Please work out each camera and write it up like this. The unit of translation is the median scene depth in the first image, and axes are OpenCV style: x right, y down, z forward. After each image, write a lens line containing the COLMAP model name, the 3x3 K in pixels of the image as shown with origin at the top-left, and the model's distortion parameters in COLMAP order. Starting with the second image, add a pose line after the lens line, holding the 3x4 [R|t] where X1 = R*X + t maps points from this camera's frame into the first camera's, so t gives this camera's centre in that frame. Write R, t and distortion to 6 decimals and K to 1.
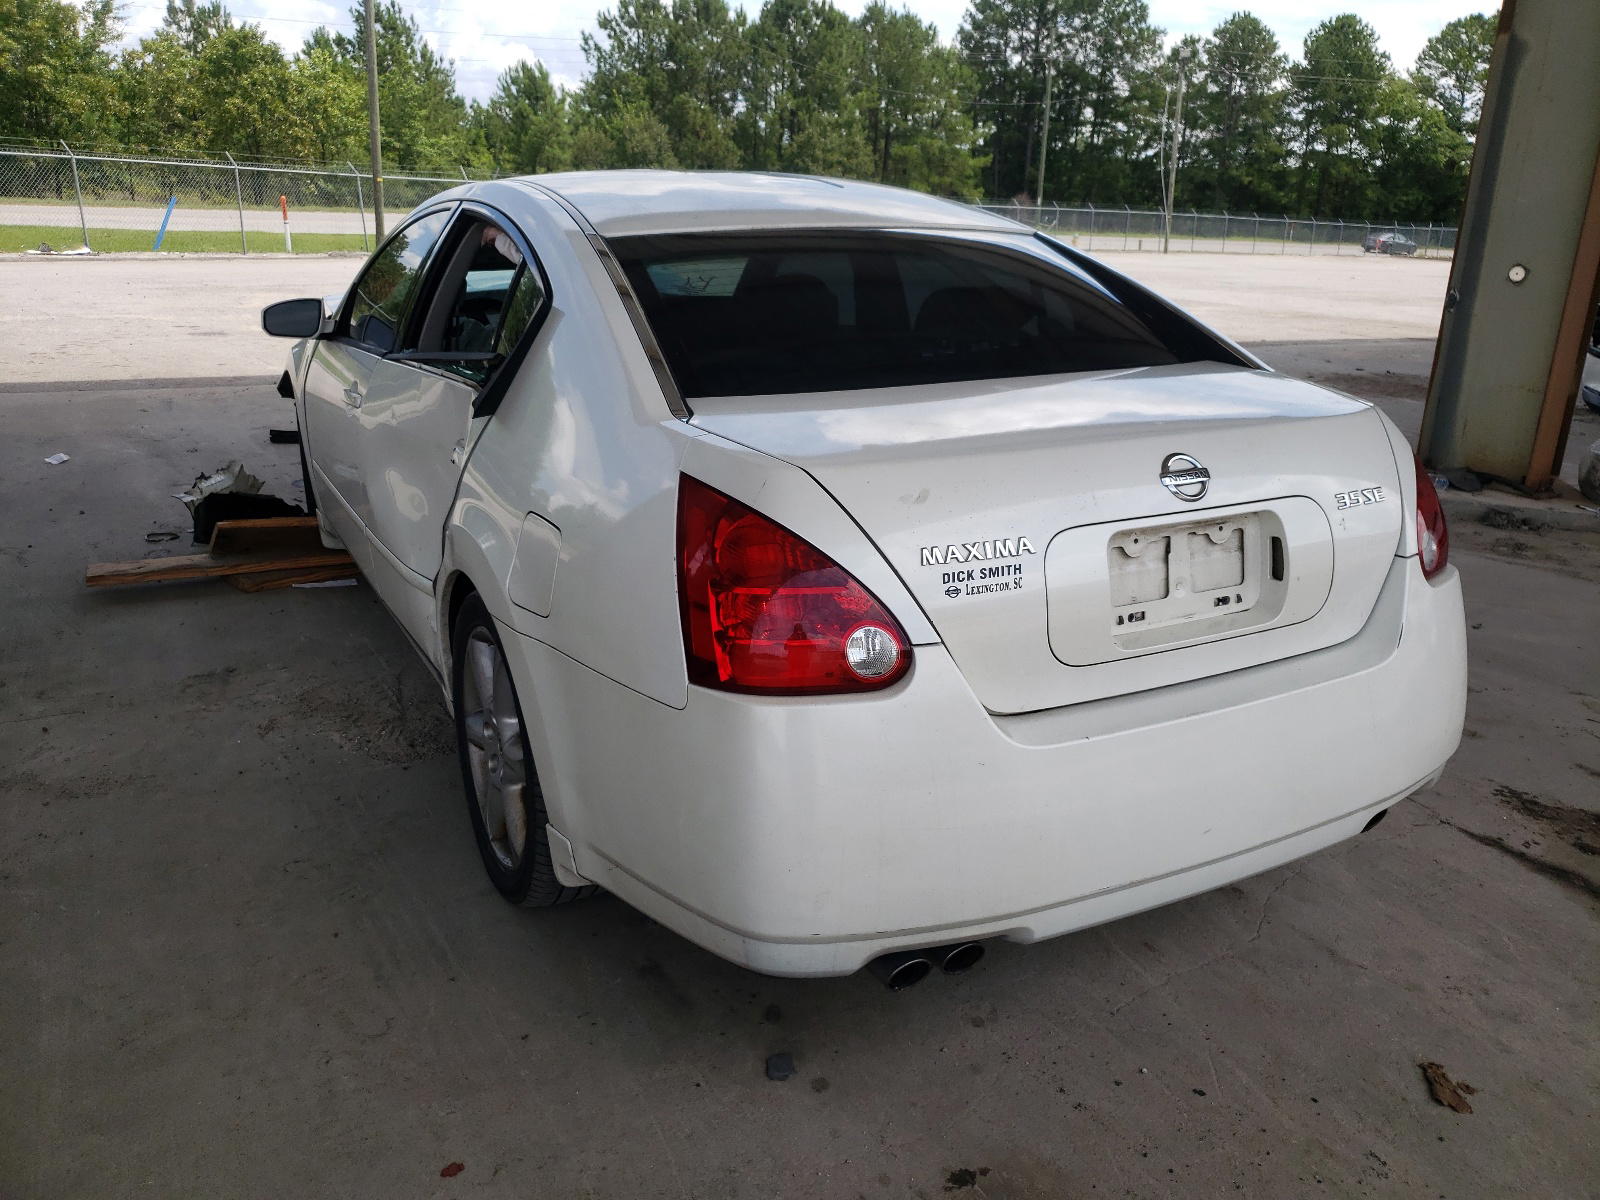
lens RADIAL K [[1238.9, 0, 800.0], [0, 1238.9, 600.0], [0, 0, 1]] dist [0.066920, -0.070351]
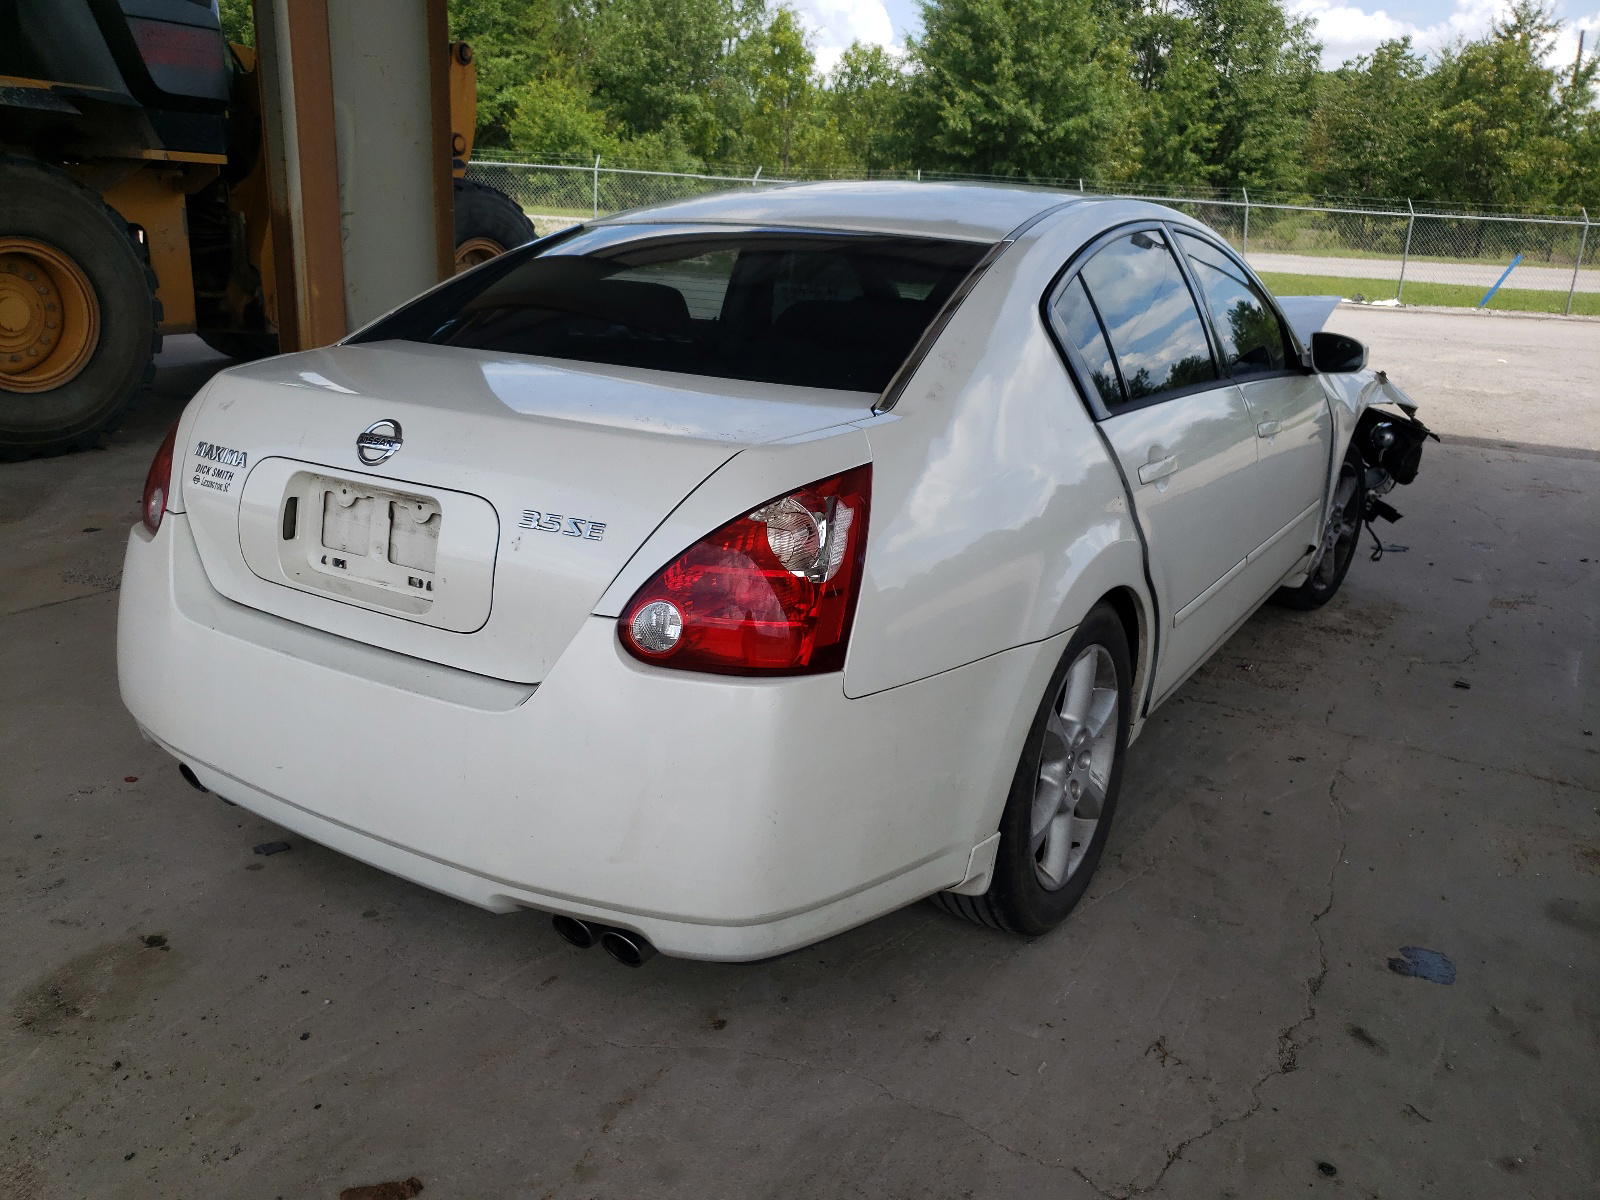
lens RADIAL K [[1238.9, 0, 800.0], [0, 1238.9, 600.0], [0, 0, 1]] dist [0.066920, -0.070351]
pose [[0.483312, 0.253217, -0.838028, 0.136426], [-0.292492, 0.948954, 0.118047, -0.019763], [0.825141, 0.188063, 0.532704, 0.076545]]
